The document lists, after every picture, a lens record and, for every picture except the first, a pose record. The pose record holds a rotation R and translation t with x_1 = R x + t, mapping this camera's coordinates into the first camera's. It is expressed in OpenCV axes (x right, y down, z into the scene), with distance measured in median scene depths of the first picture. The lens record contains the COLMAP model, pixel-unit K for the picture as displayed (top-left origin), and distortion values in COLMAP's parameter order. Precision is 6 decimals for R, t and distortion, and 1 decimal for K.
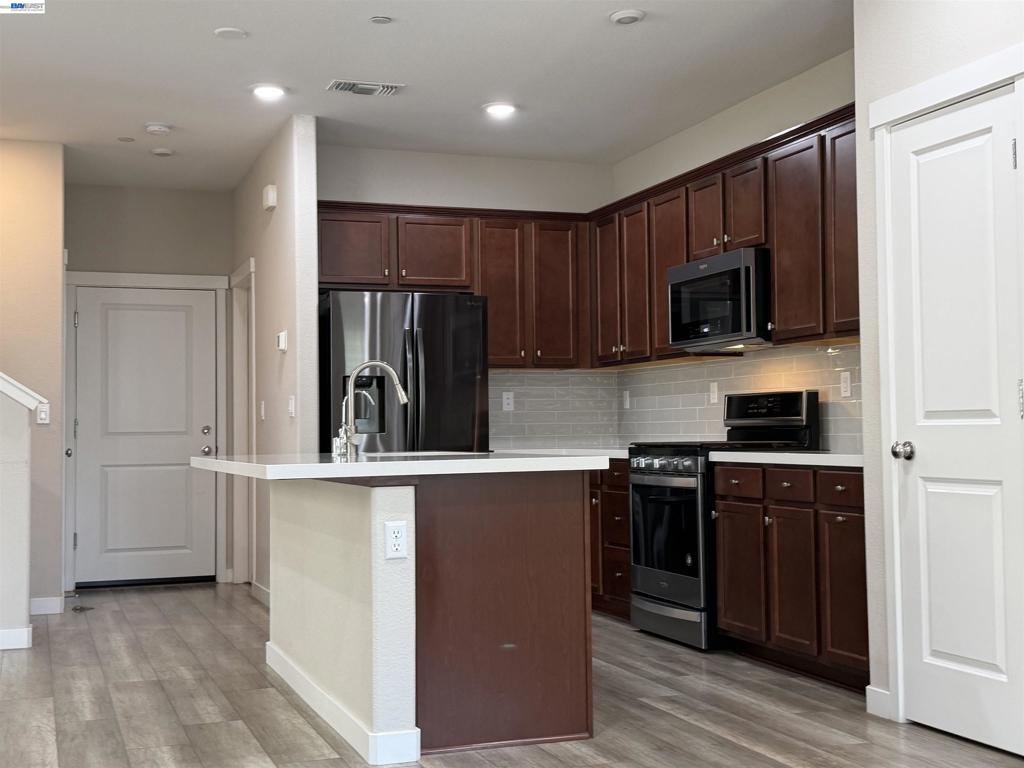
lens RADIAL K [[1318.3, 0, 511.7], [0, 1318.3, 386.2], [0, 0, 1]] dist [0.213212, -0.005648]
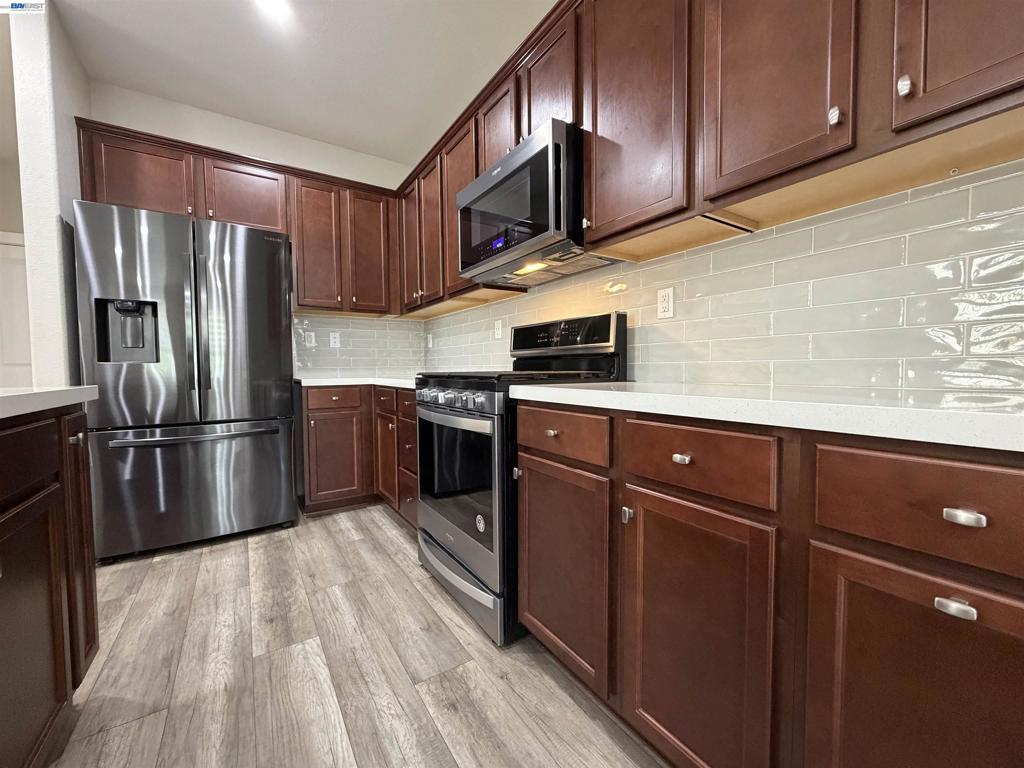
lens RADIAL K [[410.4, 0, 511.8], [0, 410.4, 386.8], [0, 0, 1]] dist [-0.000576, 0.000166]
pose [[0.972706, -0.005679, 0.231973, 0.089883], [-0.012561, 0.996946, 0.077074, 0.030175], [-0.231702, -0.077884, 0.969664, 0.719024]]
